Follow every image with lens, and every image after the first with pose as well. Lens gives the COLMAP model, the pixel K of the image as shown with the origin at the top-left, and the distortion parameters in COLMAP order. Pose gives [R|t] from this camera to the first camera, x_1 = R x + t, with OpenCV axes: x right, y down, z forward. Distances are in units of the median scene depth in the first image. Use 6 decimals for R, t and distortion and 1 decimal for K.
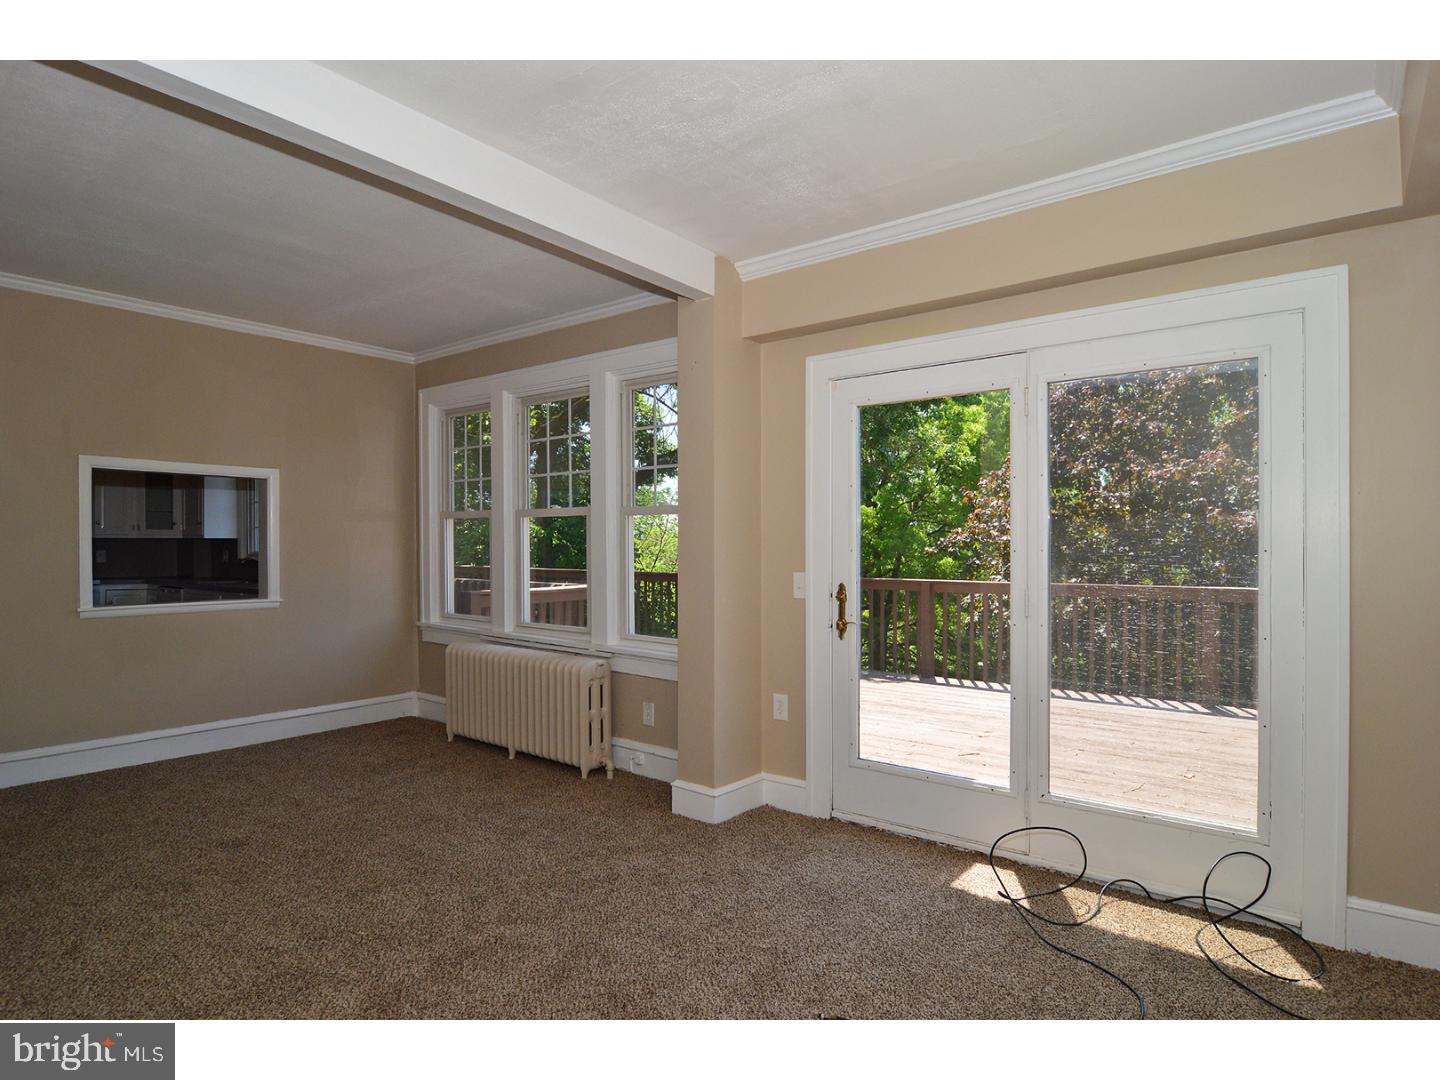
lens RADIAL K [[799.7, 0, 714.8], [0, 799.7, 544.2], [0, 0, 1]] dist [0.002390, -0.021053]
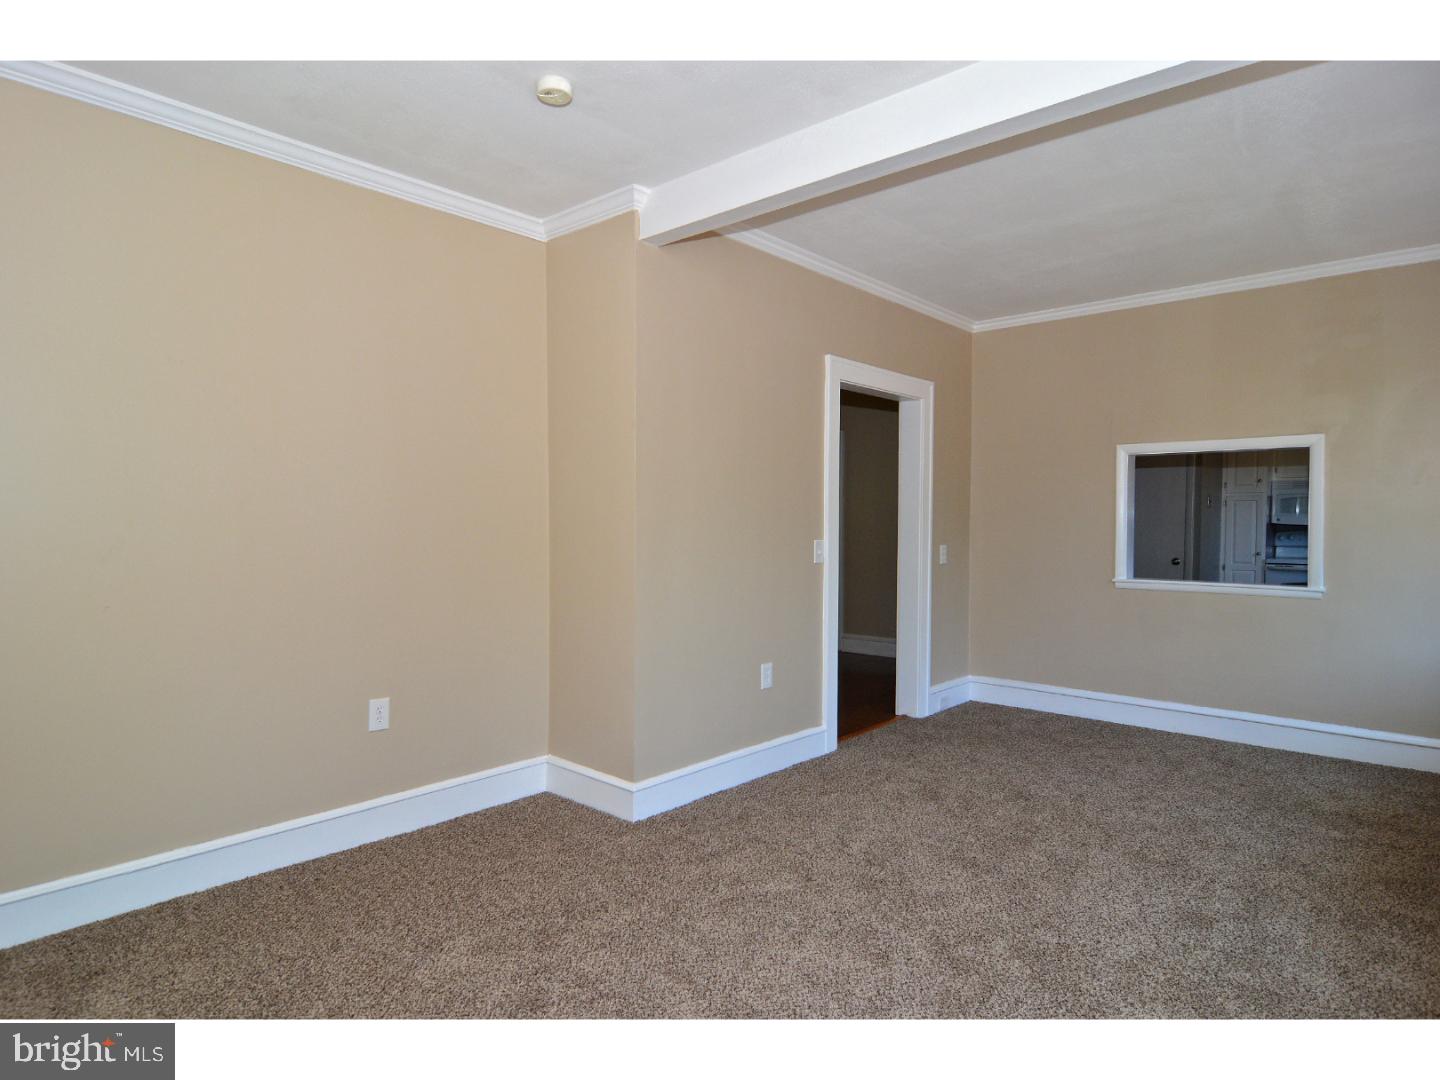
lens RADIAL K [[799.7, 0, 714.8], [0, 799.7, 544.2], [0, 0, 1]] dist [0.002390, -0.021053]
pose [[-0.077725, 0.026855, -0.996613, 0.401446], [-0.001547, 0.999633, 0.027057, -0.000260], [0.996974, 0.003645, -0.077655, 0.508683]]
